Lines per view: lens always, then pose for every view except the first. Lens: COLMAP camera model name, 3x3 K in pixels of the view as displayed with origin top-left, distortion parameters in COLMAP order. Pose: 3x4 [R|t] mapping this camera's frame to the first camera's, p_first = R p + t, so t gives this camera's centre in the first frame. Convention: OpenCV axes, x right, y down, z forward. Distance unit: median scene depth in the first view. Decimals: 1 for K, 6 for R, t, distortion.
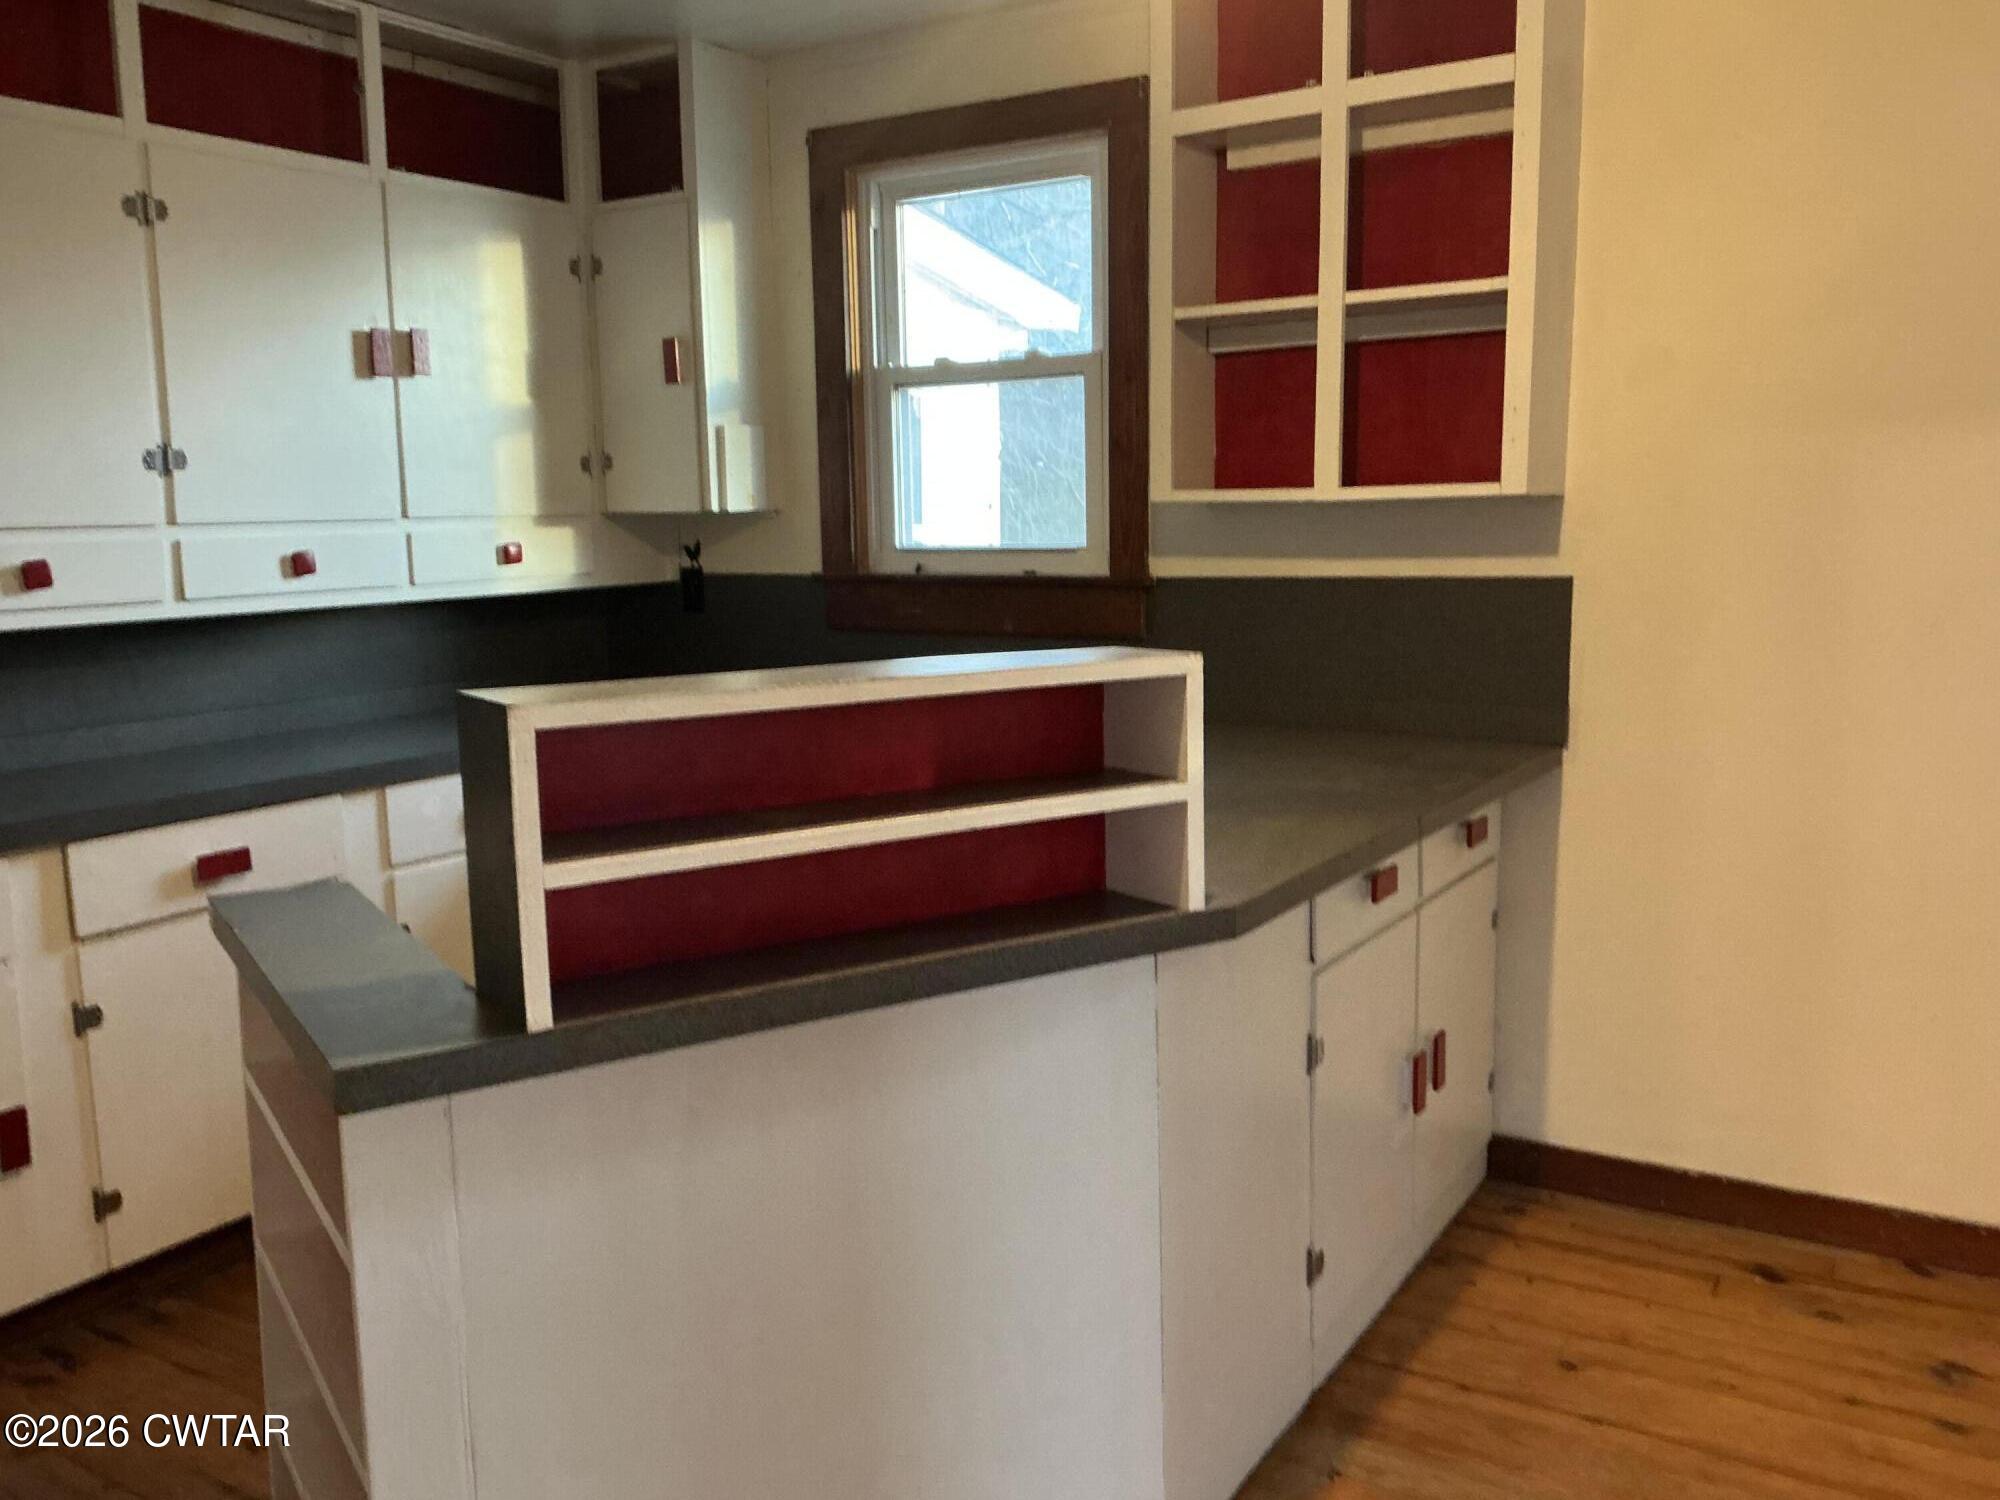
lens RADIAL K [[1684.1, 0, 1000.0], [0, 1684.1, 750.0], [0, 0, 1]] dist [0.066500, -0.111314]
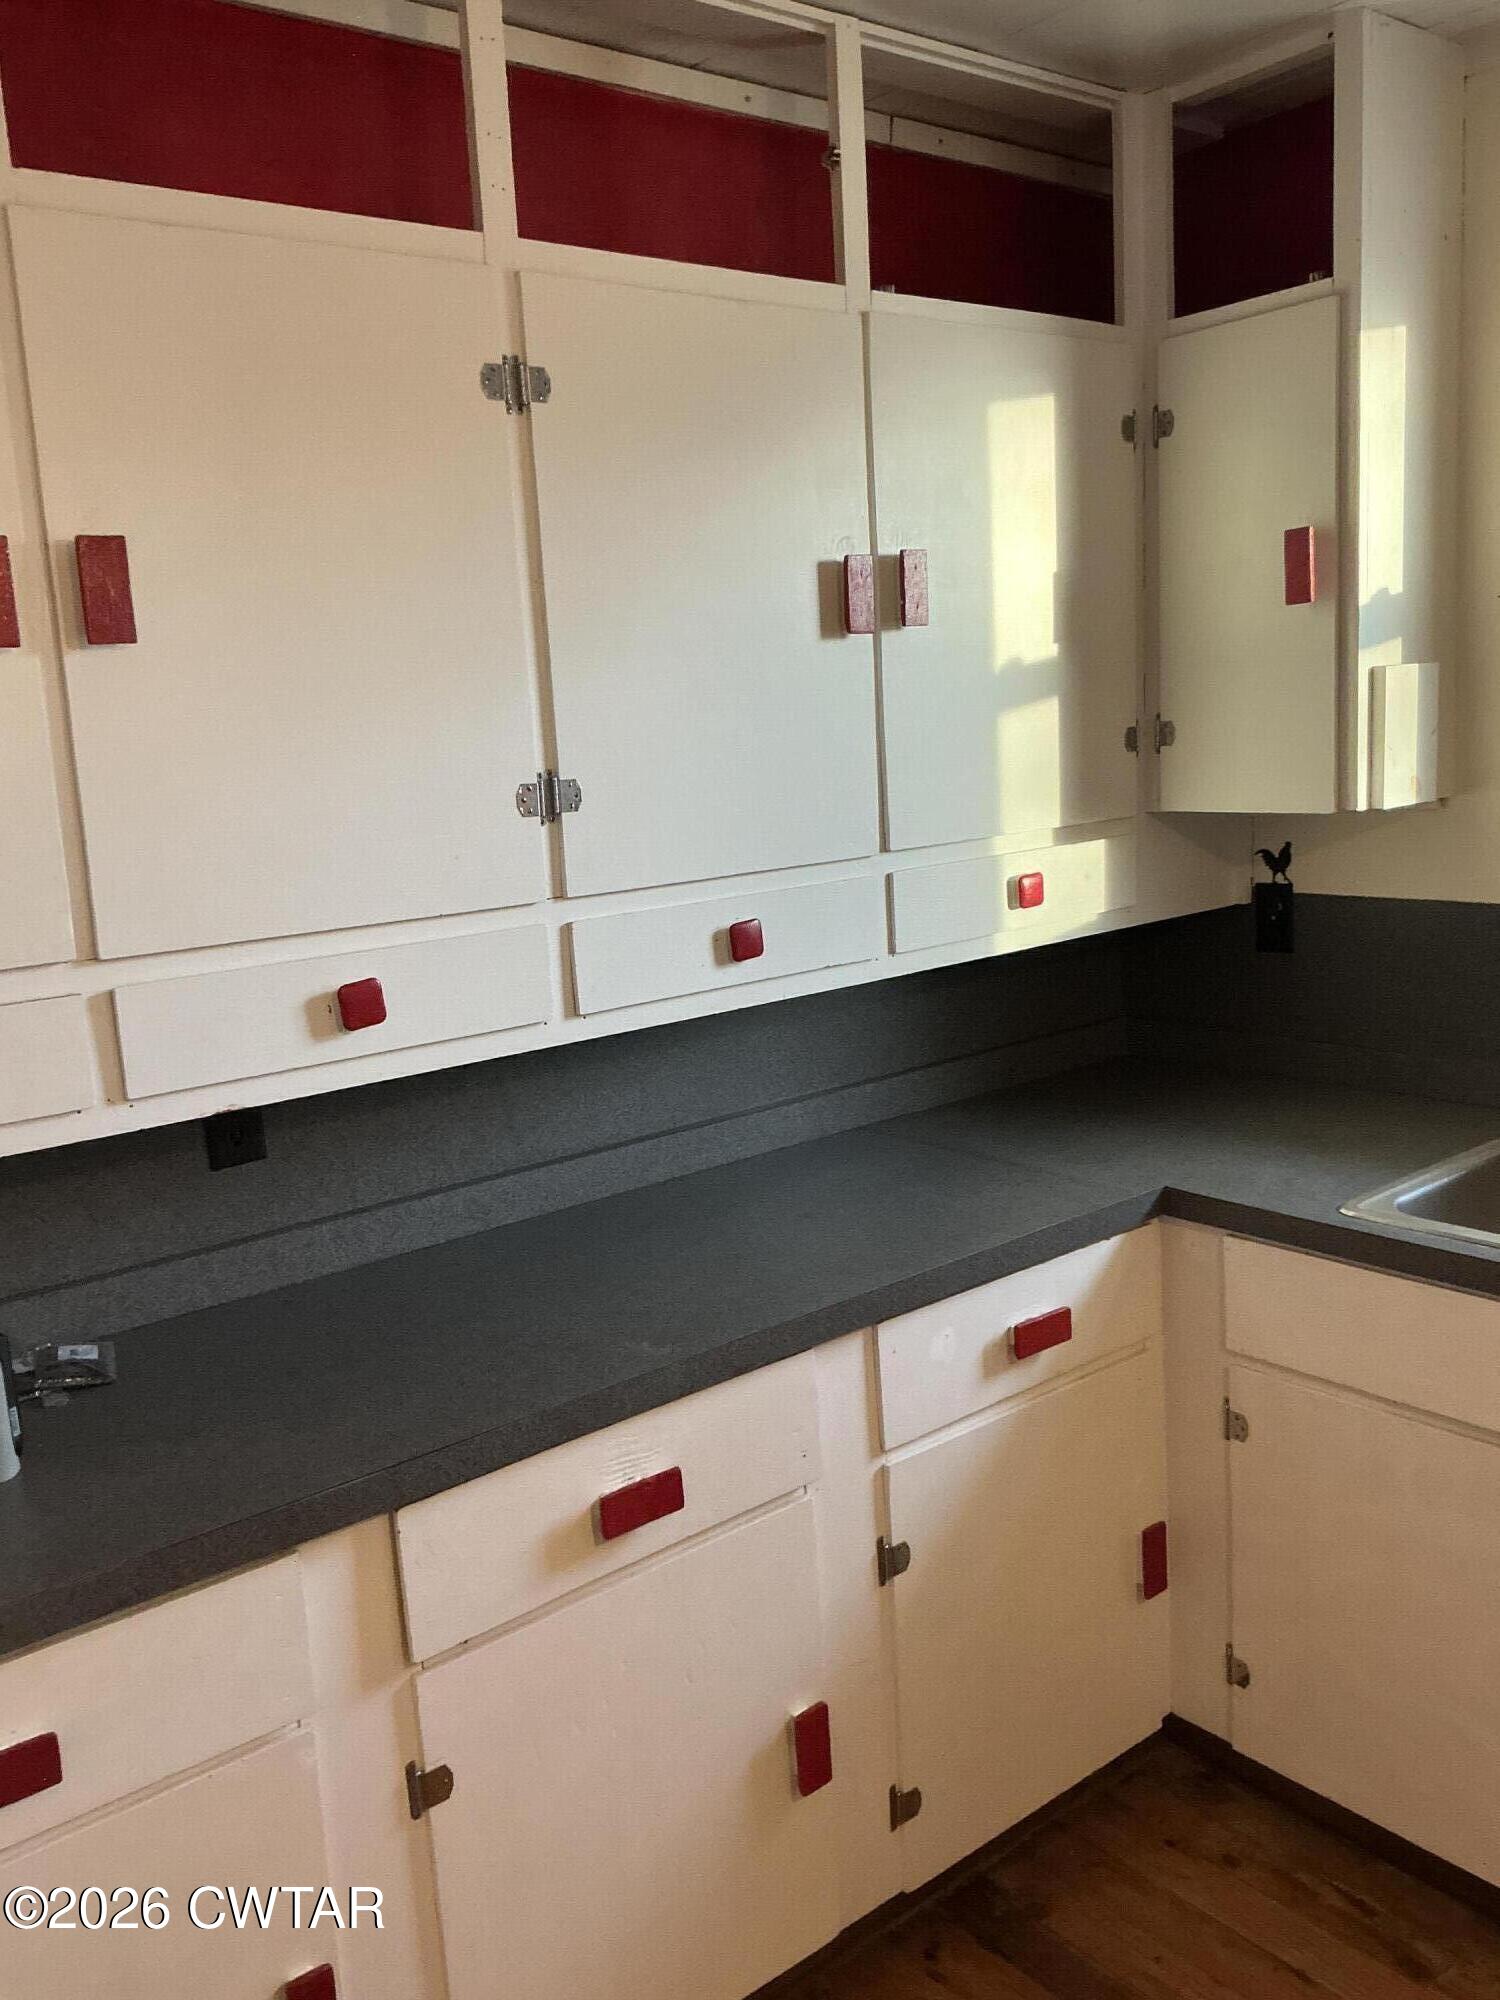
lens RADIAL K [[1659.7, 0, 750.0], [0, 1659.7, 1000.0], [0, 0, 1]] dist [0.137055, -0.264527]
pose [[0.944813, 0.015342, -0.327252, -0.205702], [-0.002678, 0.999231, 0.039113, -0.112649], [0.327600, -0.036078, 0.944127, 0.414739]]
